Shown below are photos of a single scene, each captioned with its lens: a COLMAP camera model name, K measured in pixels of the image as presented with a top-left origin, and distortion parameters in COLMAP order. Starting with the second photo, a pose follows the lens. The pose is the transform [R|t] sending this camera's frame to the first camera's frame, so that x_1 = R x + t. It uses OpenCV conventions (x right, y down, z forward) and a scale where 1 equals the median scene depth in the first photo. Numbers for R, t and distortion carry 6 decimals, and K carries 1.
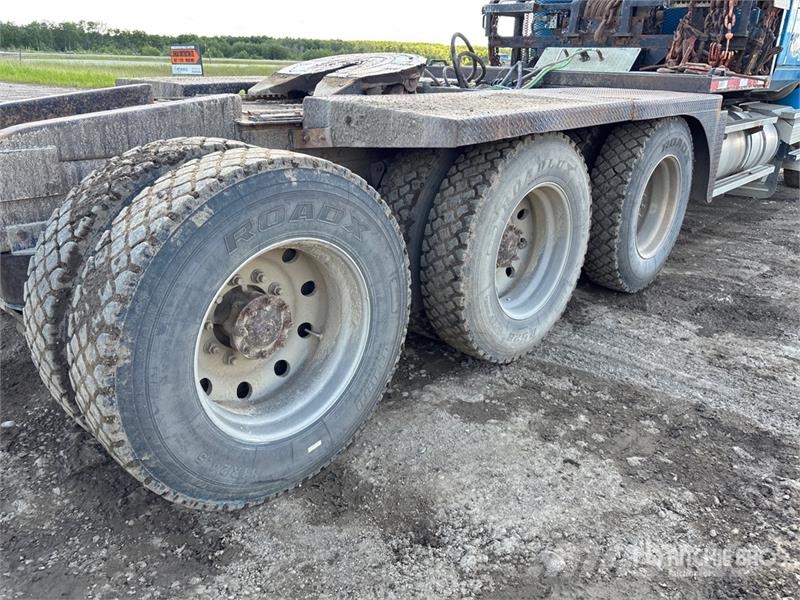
lens RADIAL K [[605.5, 0, 402.2], [0, 605.5, 294.5], [0, 0, 1]] dist [0.052112, -0.066802]
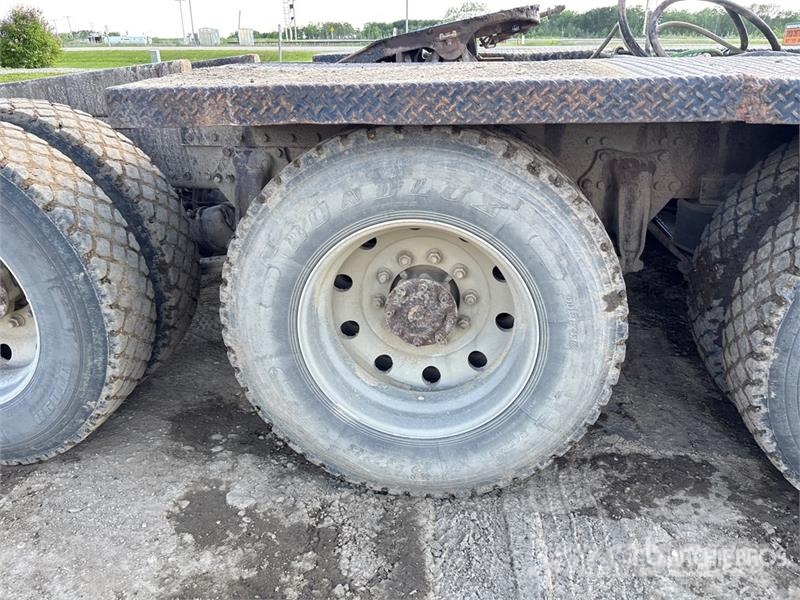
lens RADIAL K [[605.5, 0, 403.3], [0, 605.5, 293.3], [0, 0, 1]] dist [0.052112, -0.066802]
pose [[0.591466, 0.279482, -0.756345, 0.730616], [-0.265146, 0.953258, 0.144900, -0.216234], [0.761489, 0.114839, 0.637924, 0.711339]]
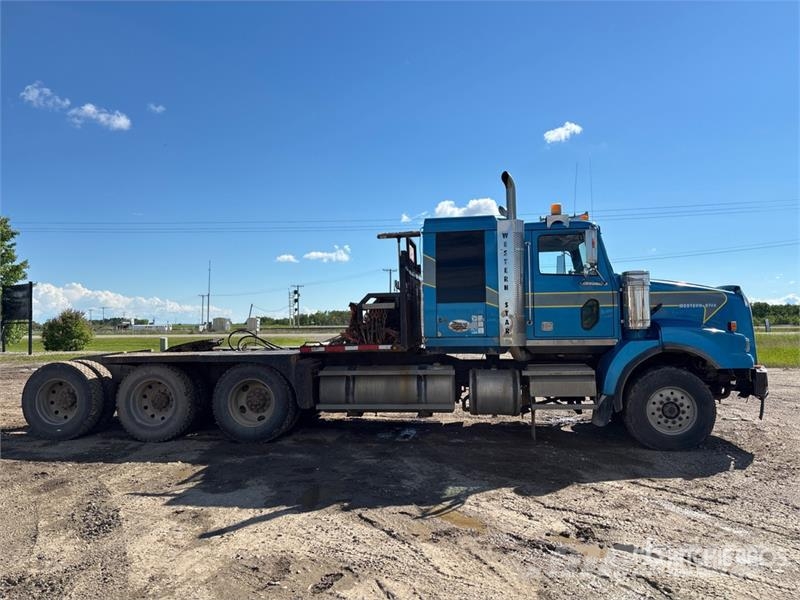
lens RADIAL K [[605.5, 0, 401.6], [0, 605.5, 294.9], [0, 0, 1]] dist [0.052112, -0.066802]
pose [[0.583655, -0.072167, -0.808789, 3.874390], [-0.266886, 0.923656, -0.275012, -0.068583], [0.766889, 0.376367, 0.519836, 0.215806]]
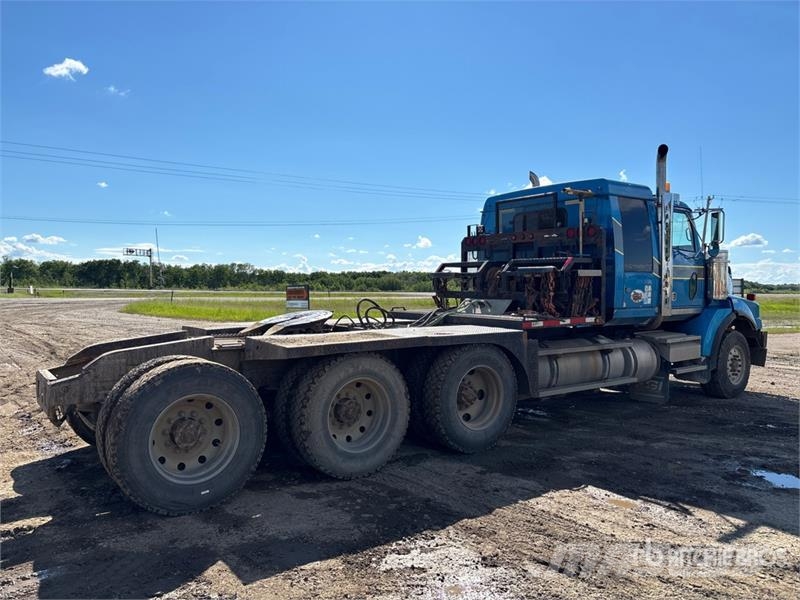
lens RADIAL K [[605.5, 0, 404.0], [0, 605.5, 303.0], [0, 0, 1]] dist [0.052112, -0.066802]
pose [[0.984052, -0.017081, -0.177060, 0.787469], [-0.043520, 0.942011, -0.332749, 0.251702], [0.172476, 0.335148, 0.926244, -0.931435]]
